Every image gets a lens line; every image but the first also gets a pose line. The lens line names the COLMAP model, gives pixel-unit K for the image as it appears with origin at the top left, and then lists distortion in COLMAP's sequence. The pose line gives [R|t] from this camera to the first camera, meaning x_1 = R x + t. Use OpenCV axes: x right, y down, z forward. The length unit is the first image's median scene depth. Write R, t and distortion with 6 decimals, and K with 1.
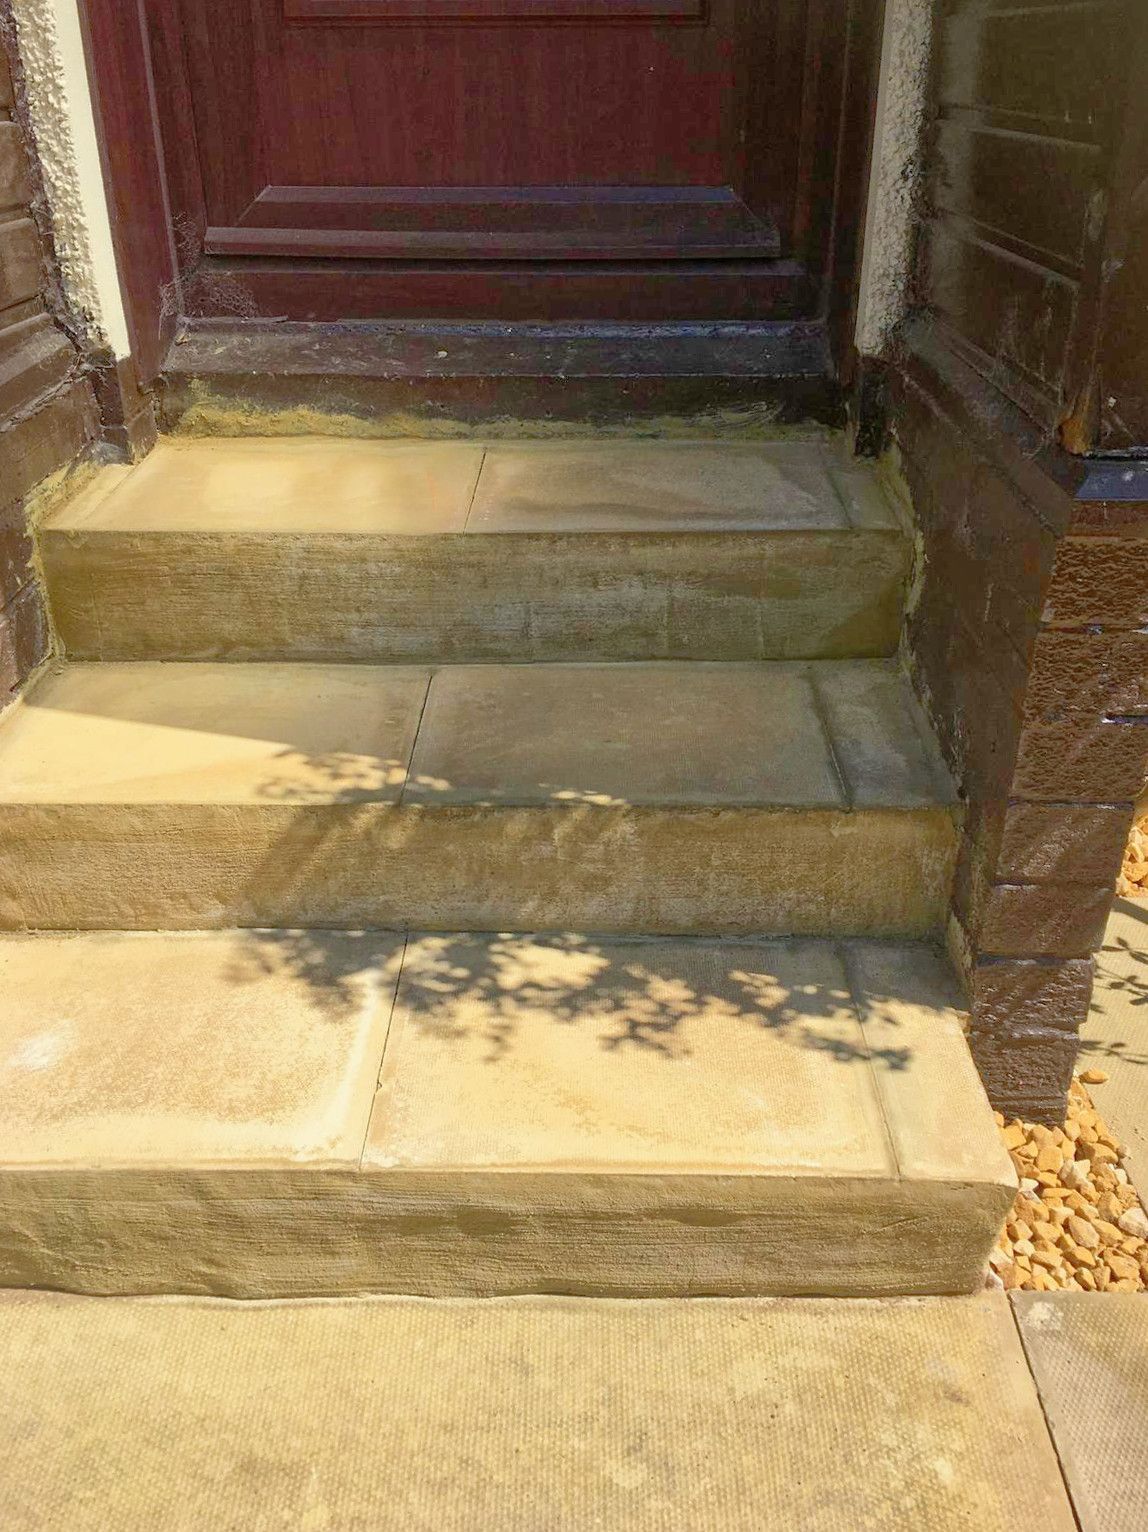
lens RADIAL K [[1379.5, 0, 573.7], [0, 1379.5, 761.1], [0, 0, 1]] dist [0.010612, -0.007465]
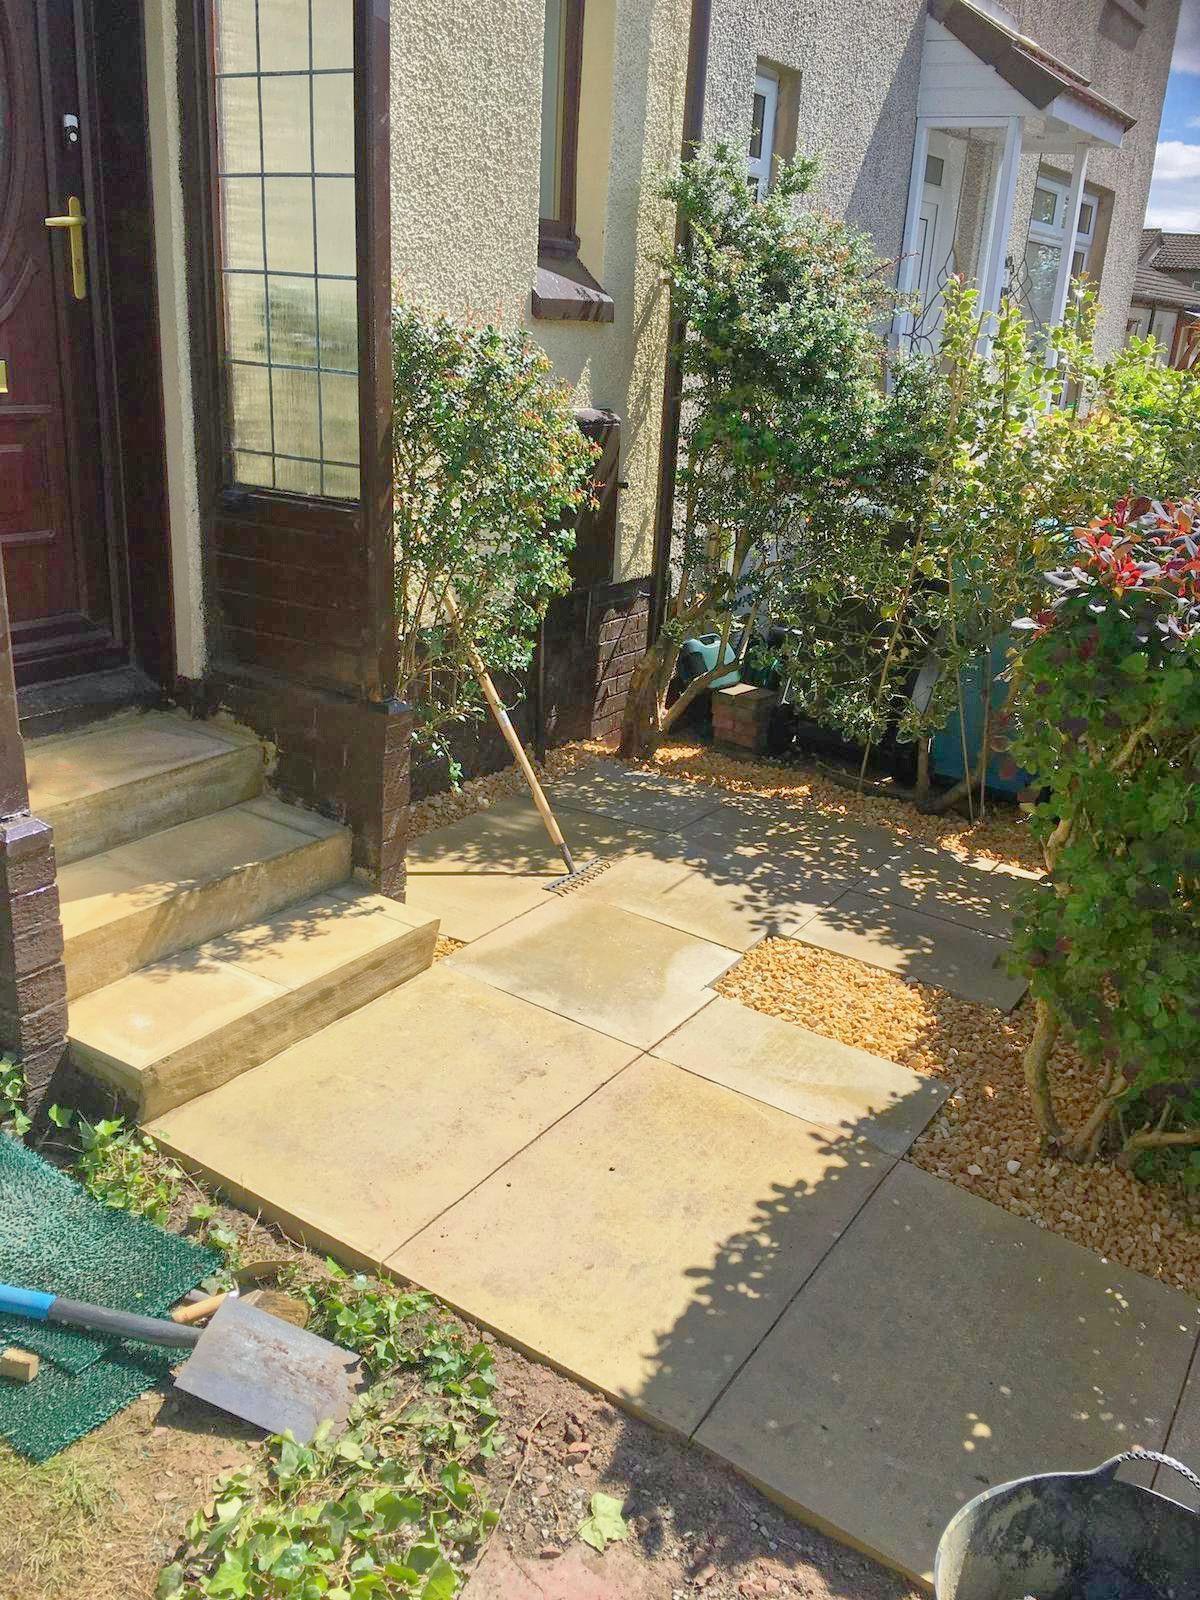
lens RADIAL K [[1440.8, 0, 600.2], [0, 1440.8, 802.1], [0, 0, 1]] dist [0.010612, -0.007465]
pose [[0.519201, -0.250627, 0.817078, -1.776041], [0.335392, 0.939094, 0.074933, -0.062784], [-0.786093, 0.235136, 0.571636, -1.055491]]
